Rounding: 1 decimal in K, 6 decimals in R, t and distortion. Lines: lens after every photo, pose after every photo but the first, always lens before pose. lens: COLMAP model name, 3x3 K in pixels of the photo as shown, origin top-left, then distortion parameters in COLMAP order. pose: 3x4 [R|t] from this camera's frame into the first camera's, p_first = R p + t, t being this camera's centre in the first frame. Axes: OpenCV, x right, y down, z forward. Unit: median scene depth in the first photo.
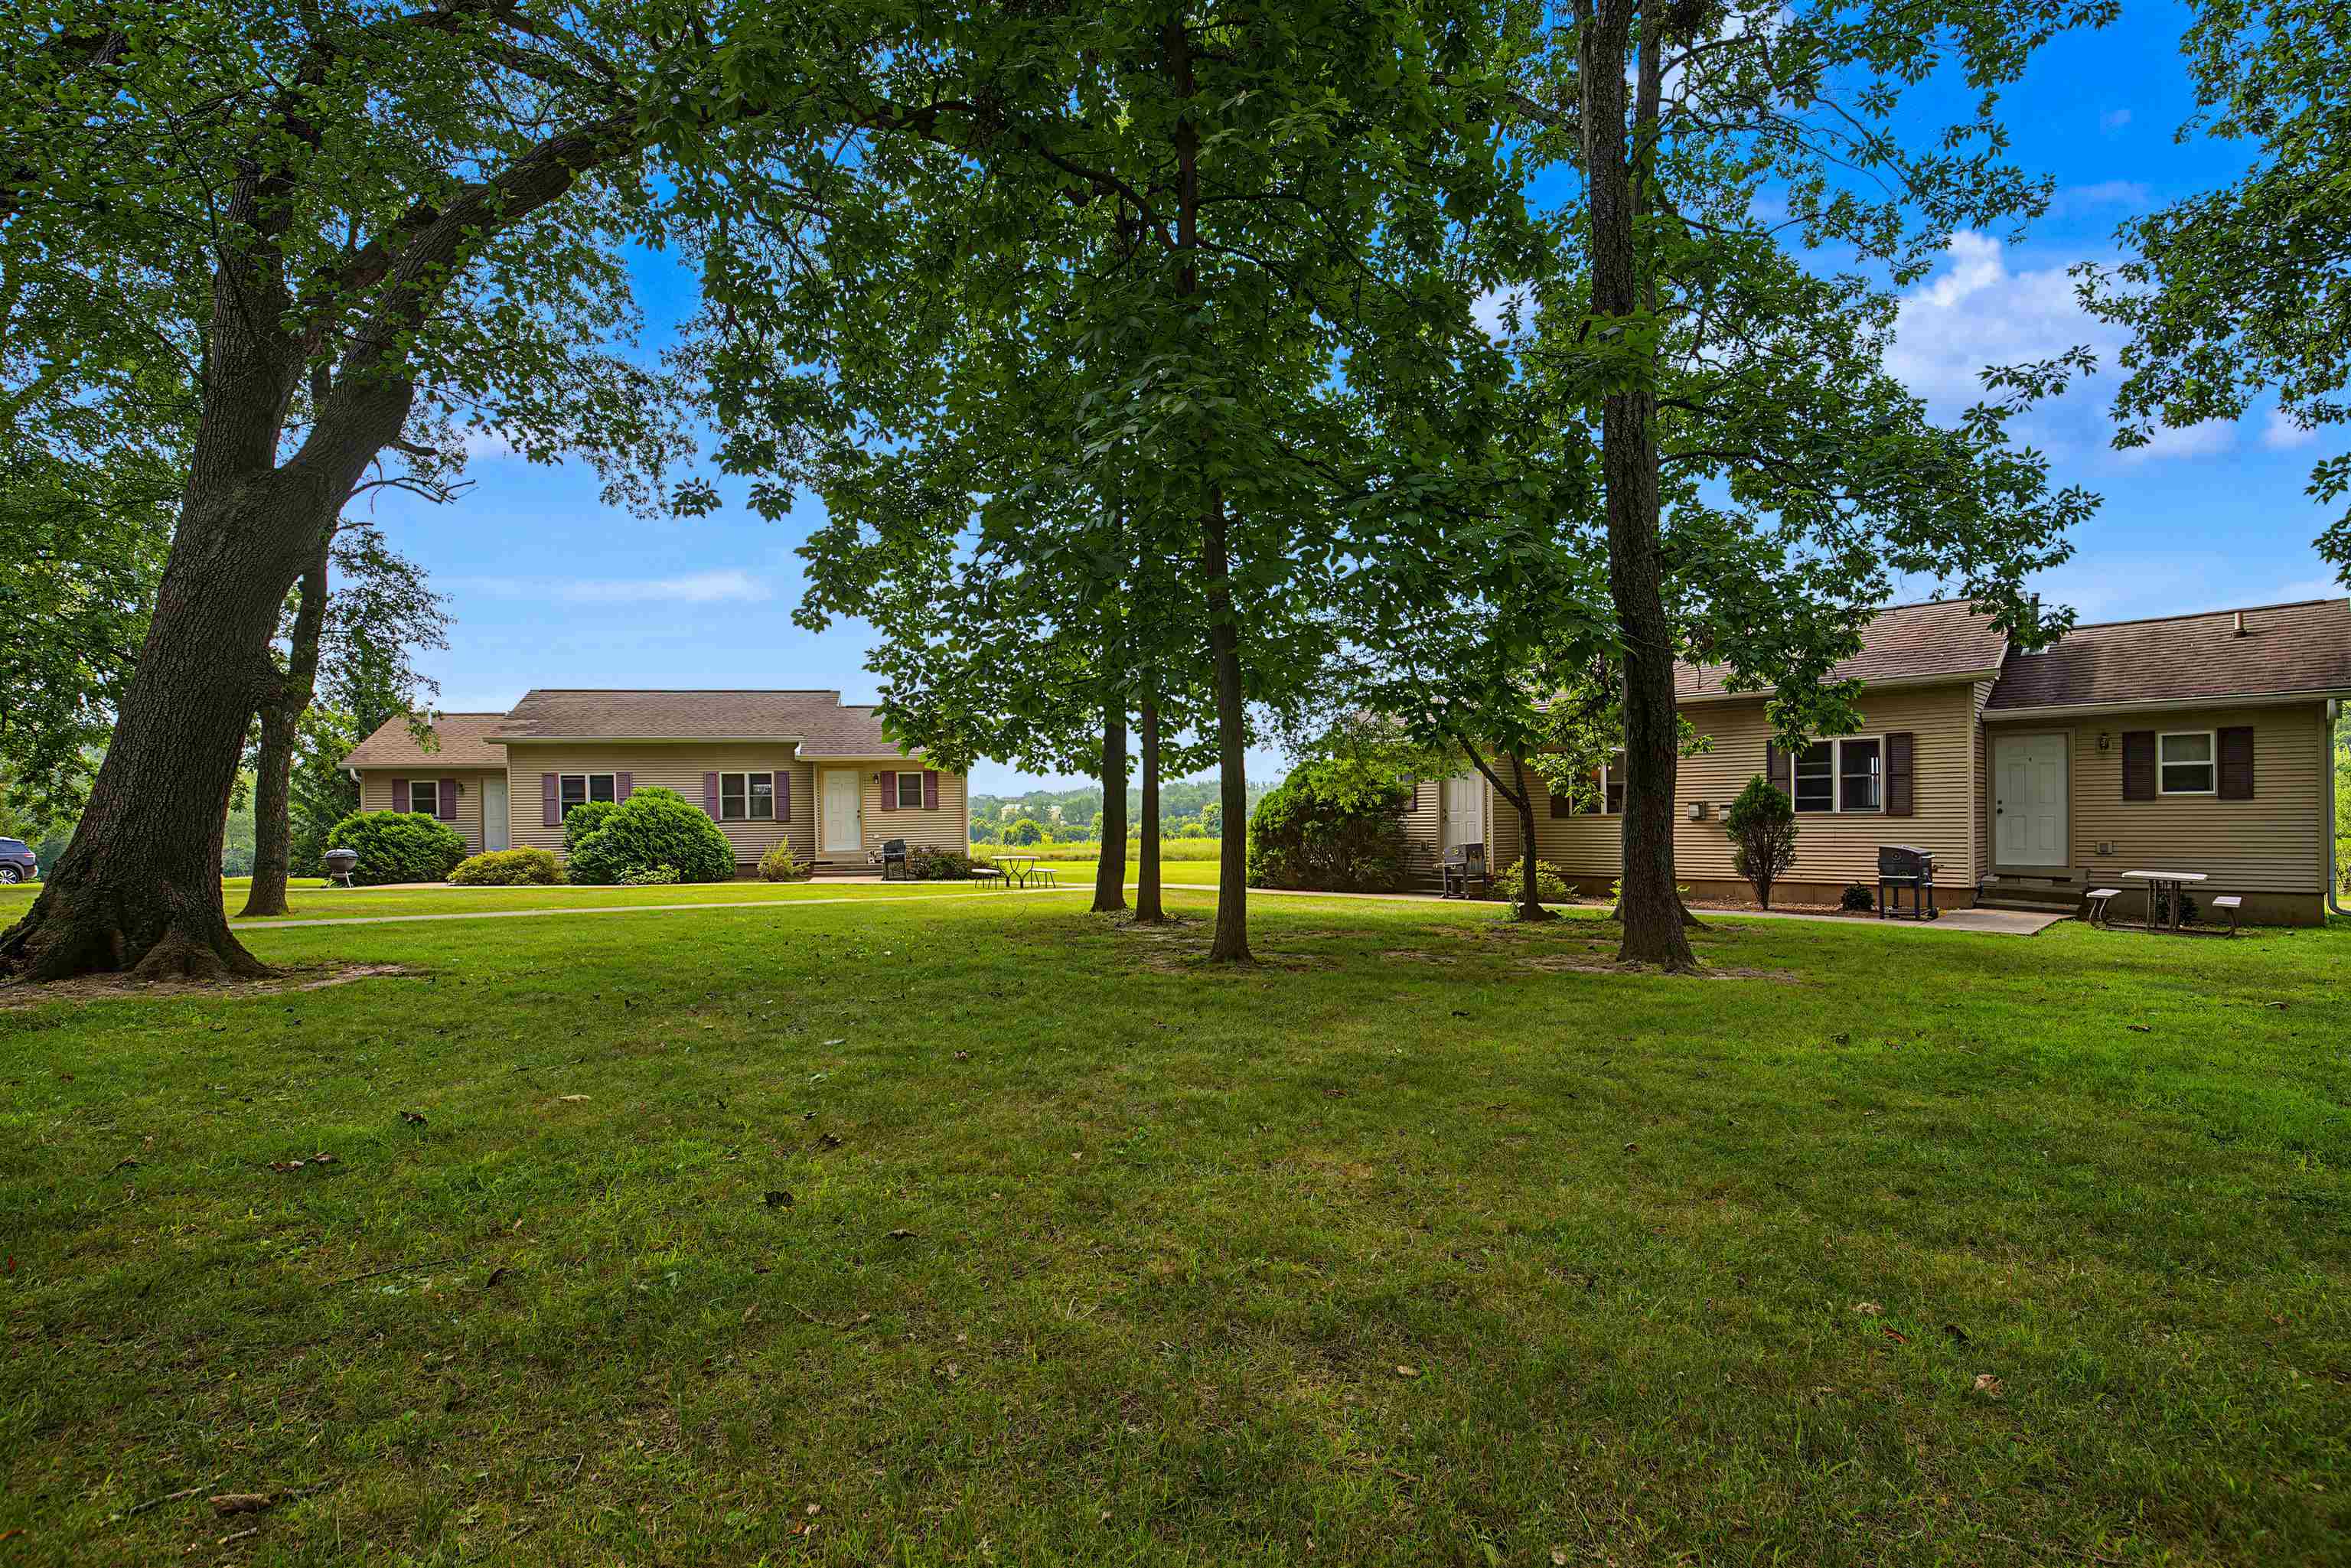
lens RADIAL K [[1078.4, 0, 1172.1], [0, 1078.4, 787.3], [0, 0, 1]] dist [0.000421, 0.000536]
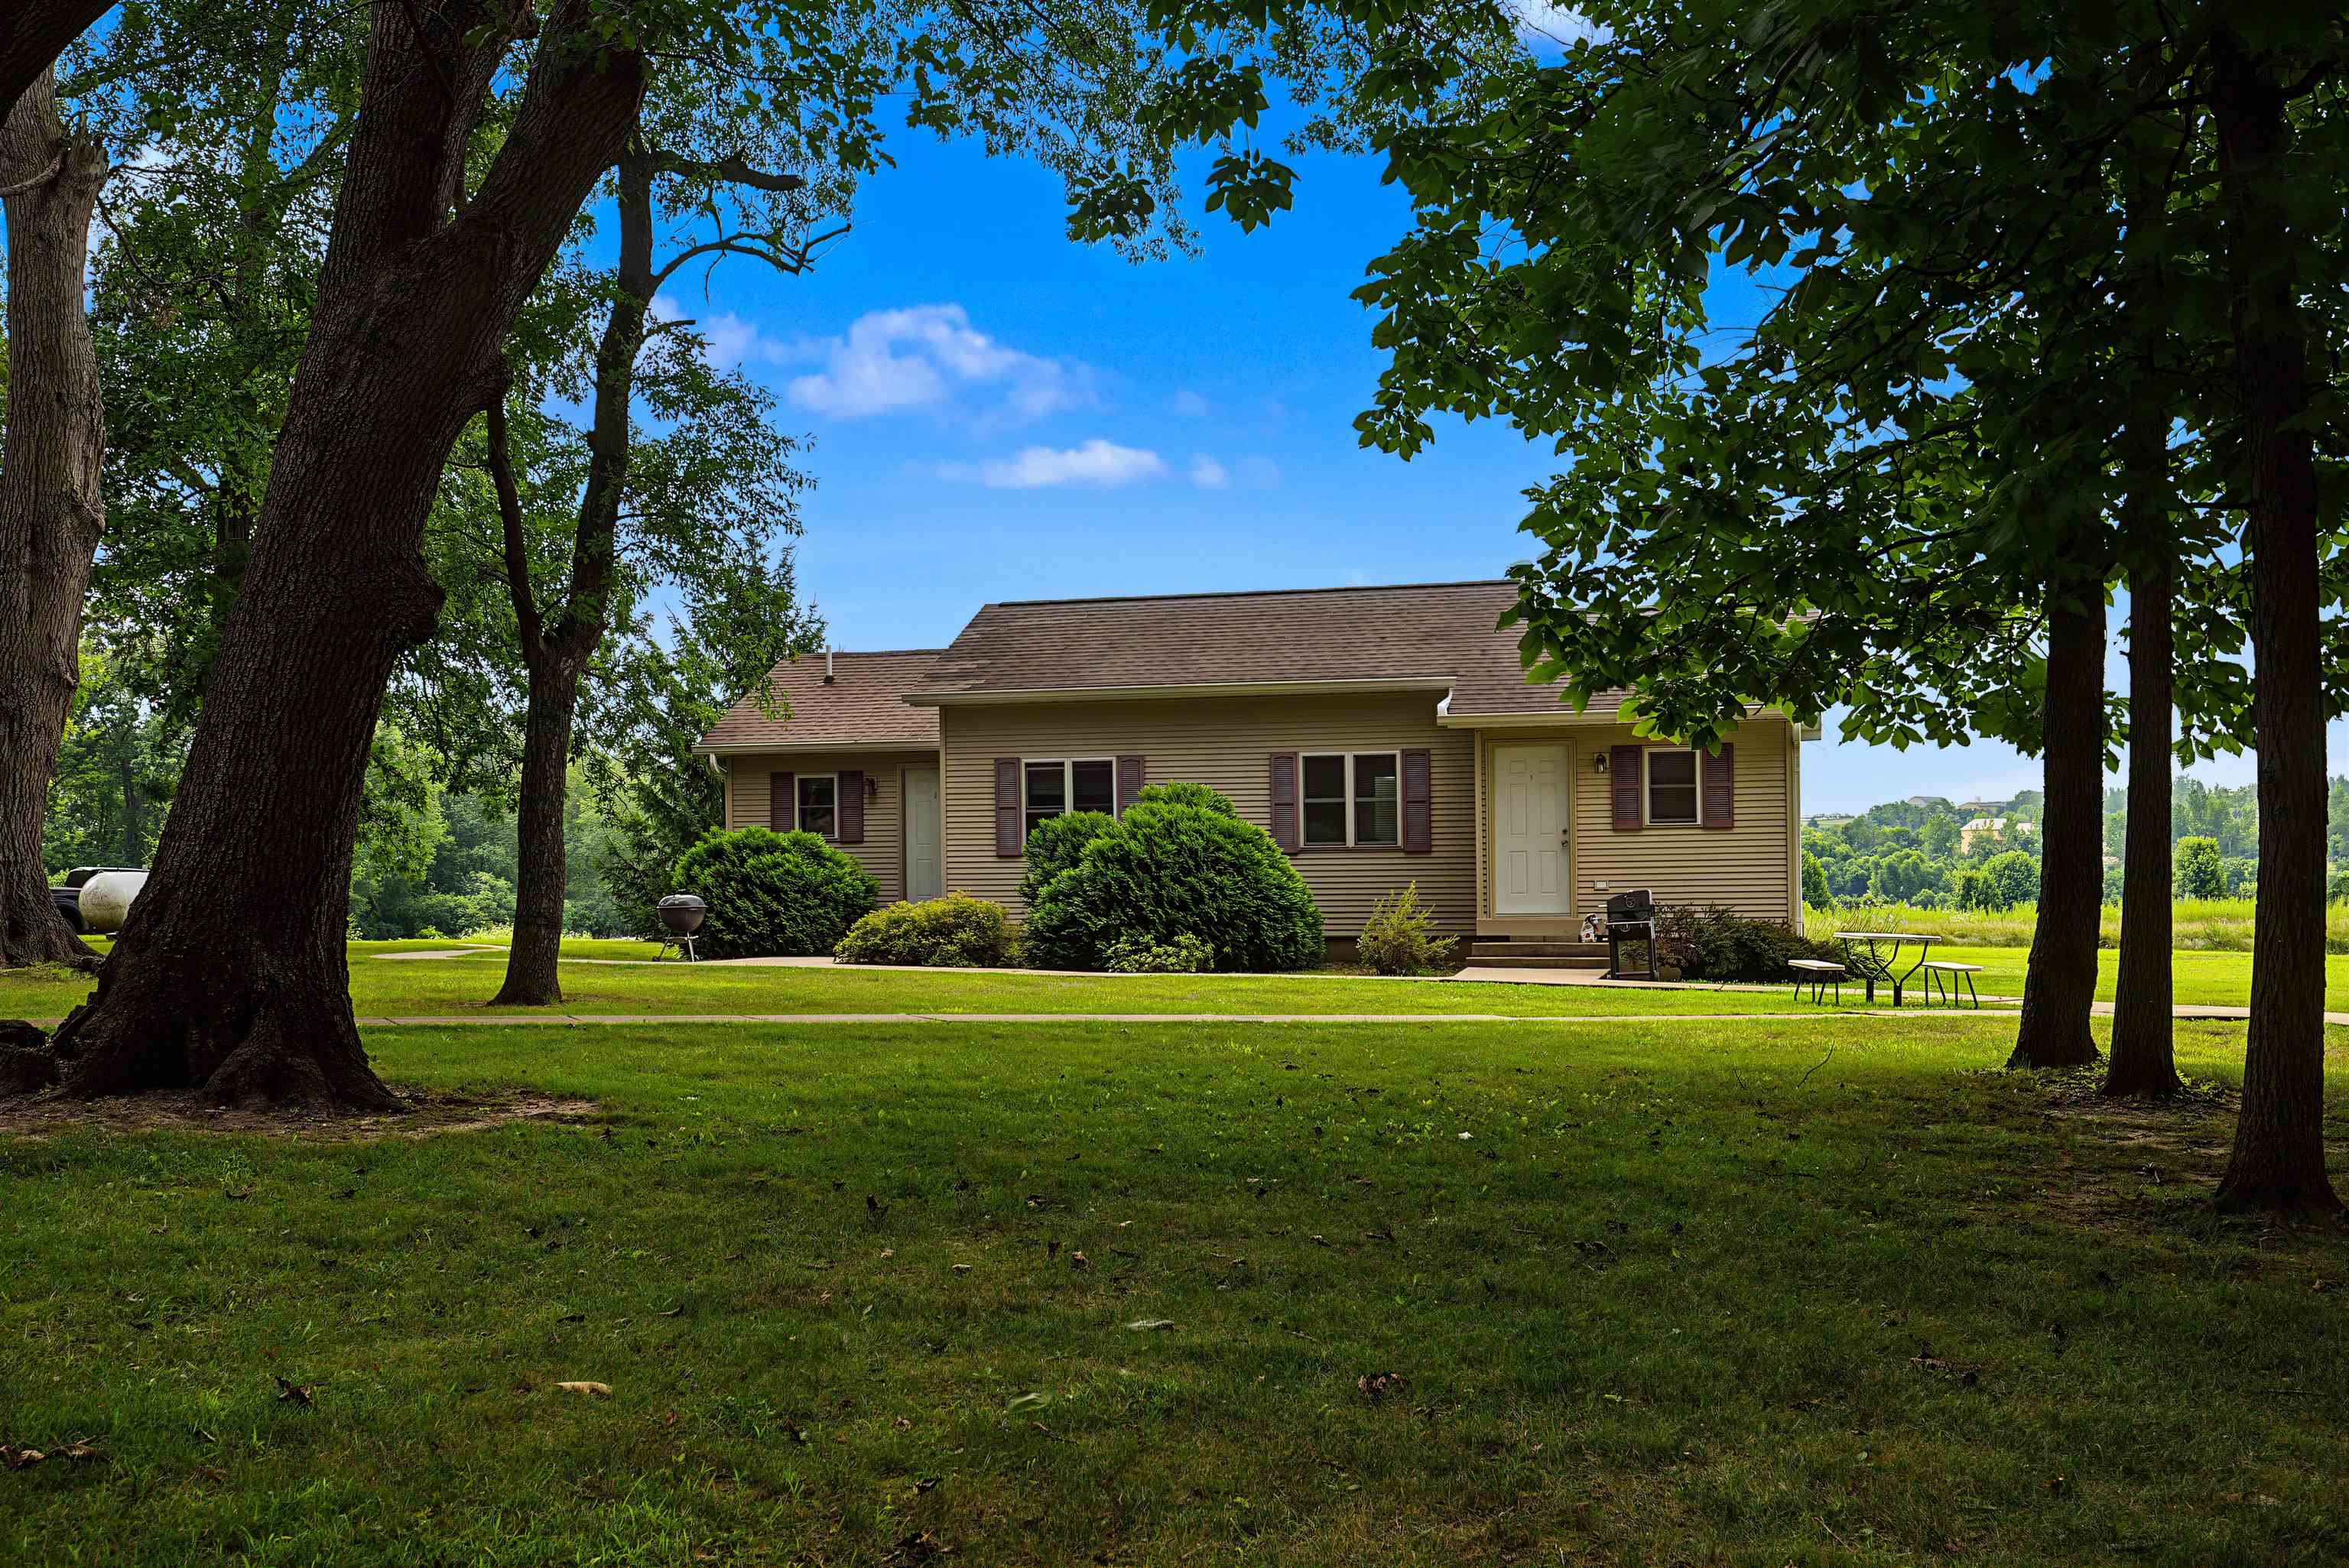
lens RADIAL K [[2301.7, 0, 1222.3], [0, 2301.7, 791.7], [0, 0, 1]] dist [0.011046, 0.009977]
pose [[0.892128, -0.004816, -0.451757, 0.041216], [0.006635, 0.999975, 0.002442, 0.001587], [0.451734, -0.005176, 0.892138, 0.033575]]
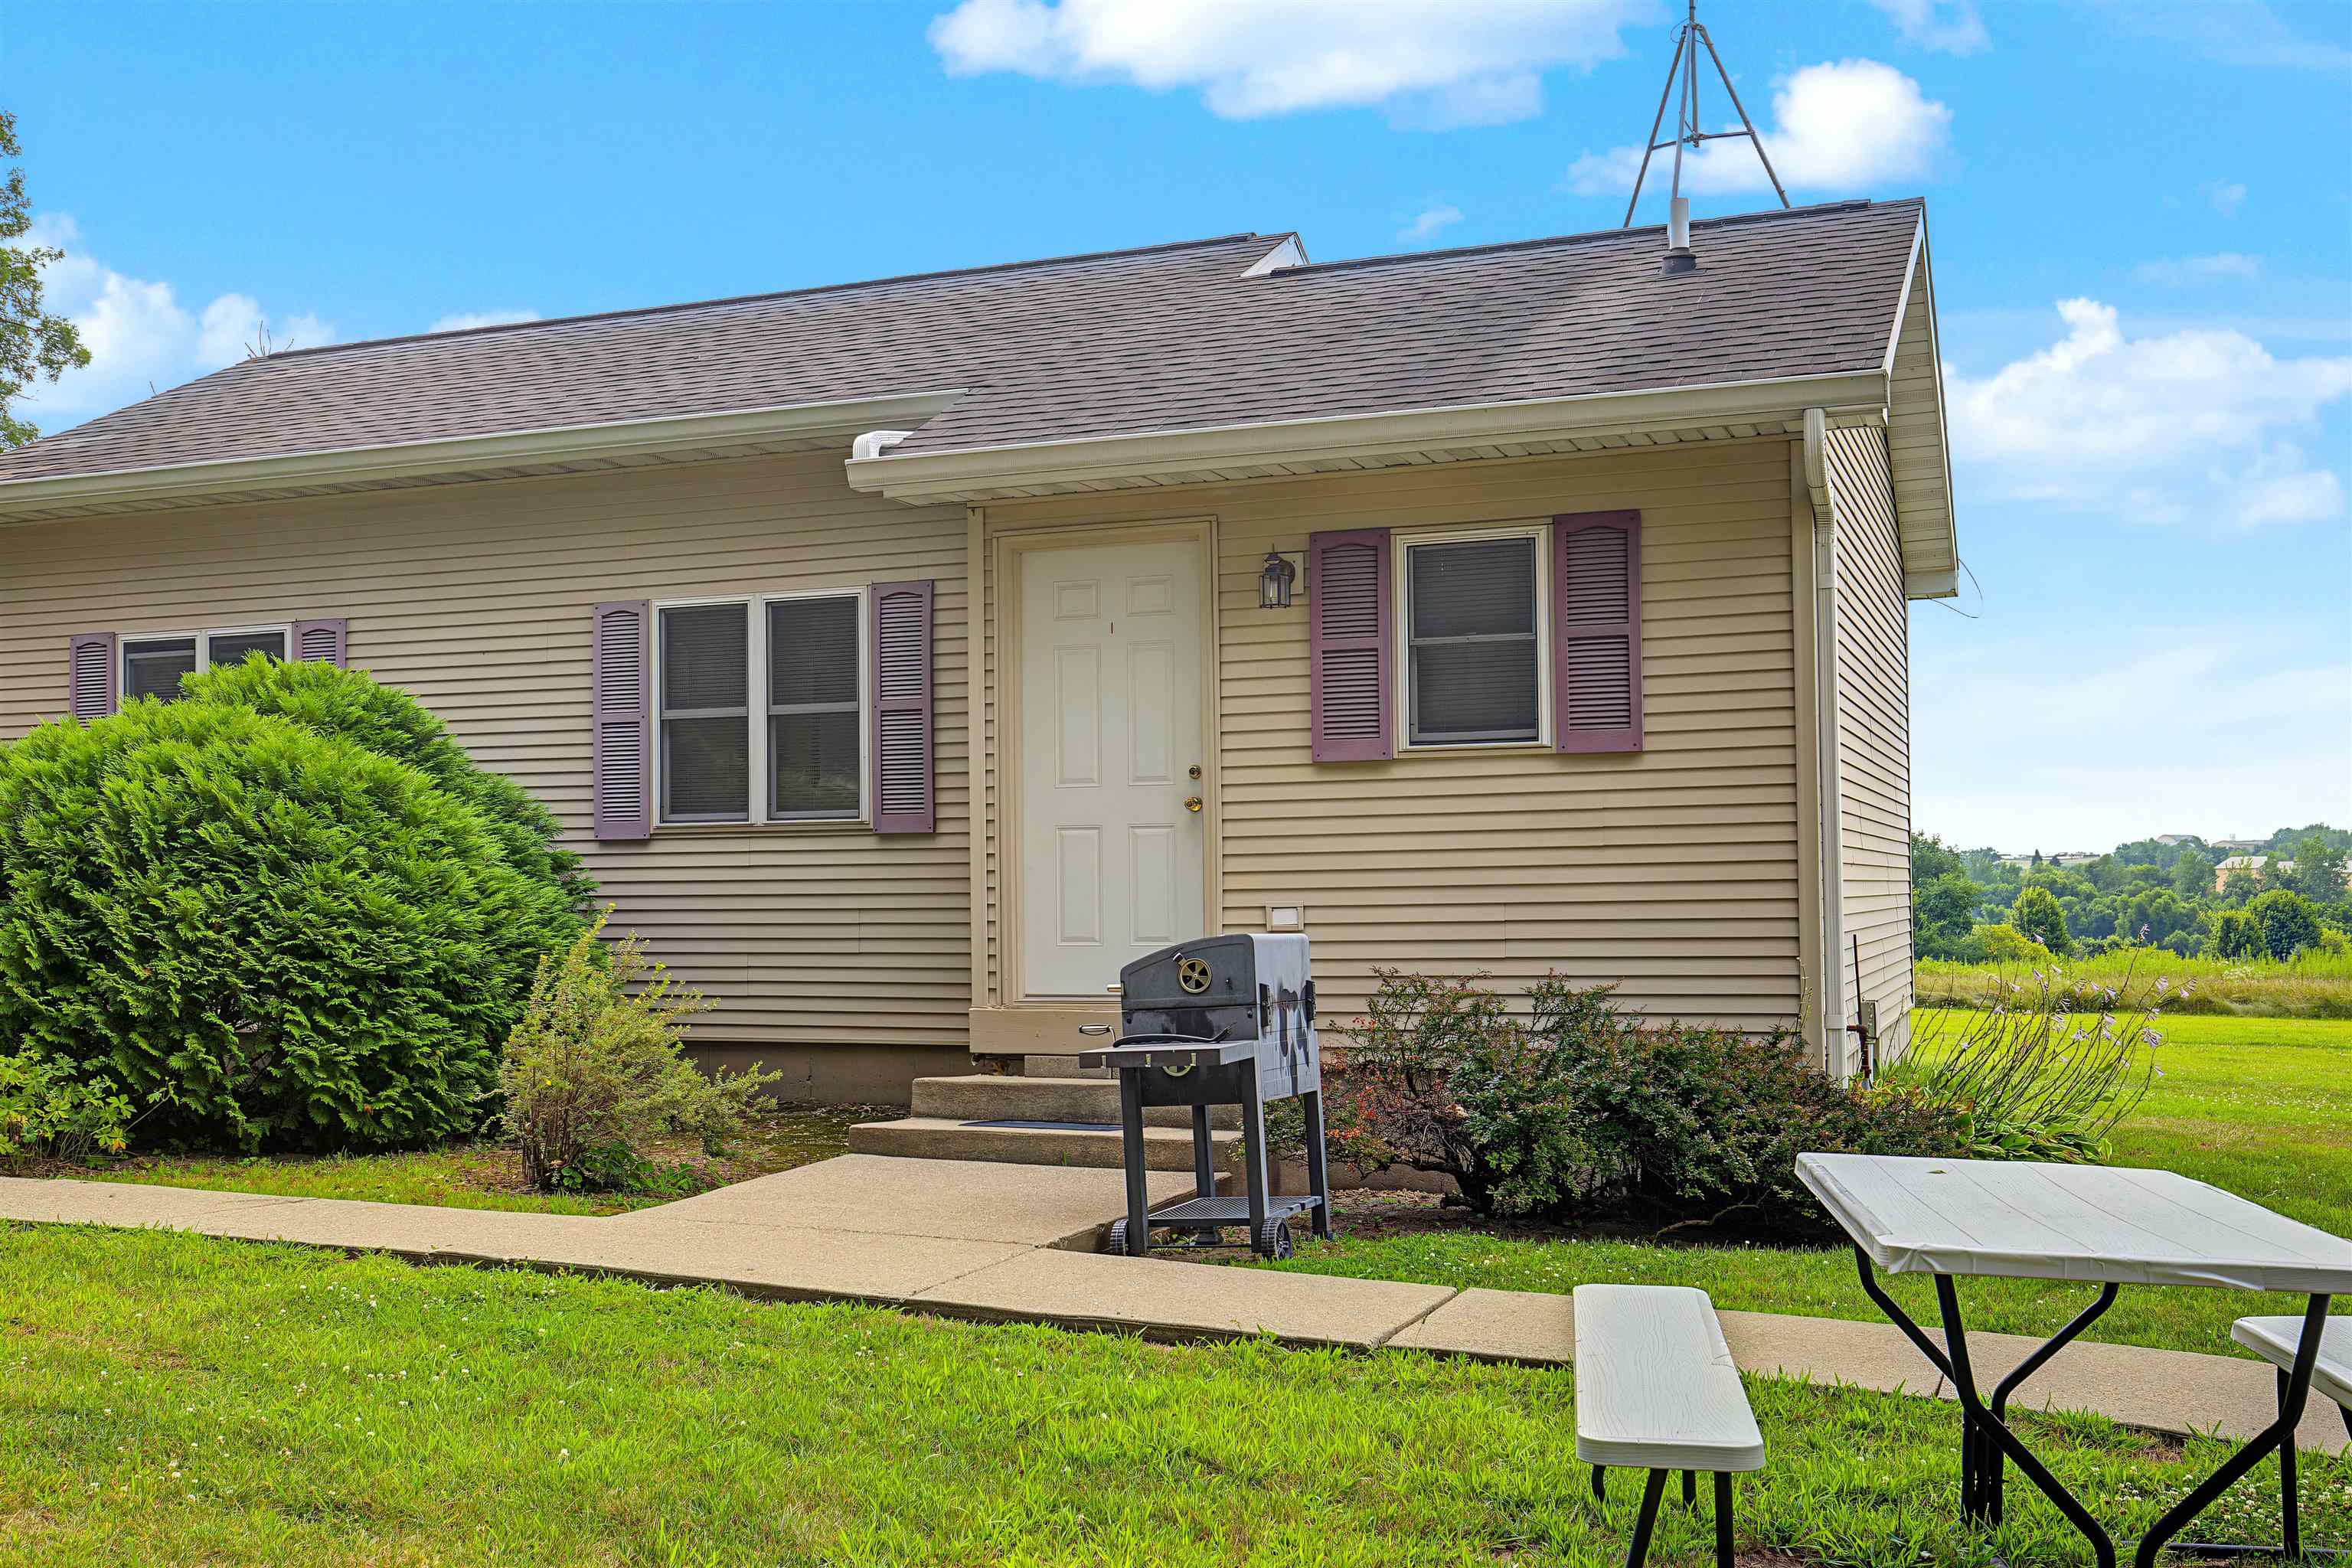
lens RADIAL K [[2246.4, 0, 1176.0], [0, 2246.4, 784.0], [0, 0, 1]] dist [-0.006092, 0.007496]
pose [[0.830101, -0.017123, -0.557350, -0.111517], [0.007380, 0.999778, -0.019725, 0.039119], [0.557564, 0.012260, 0.830043, 0.866825]]
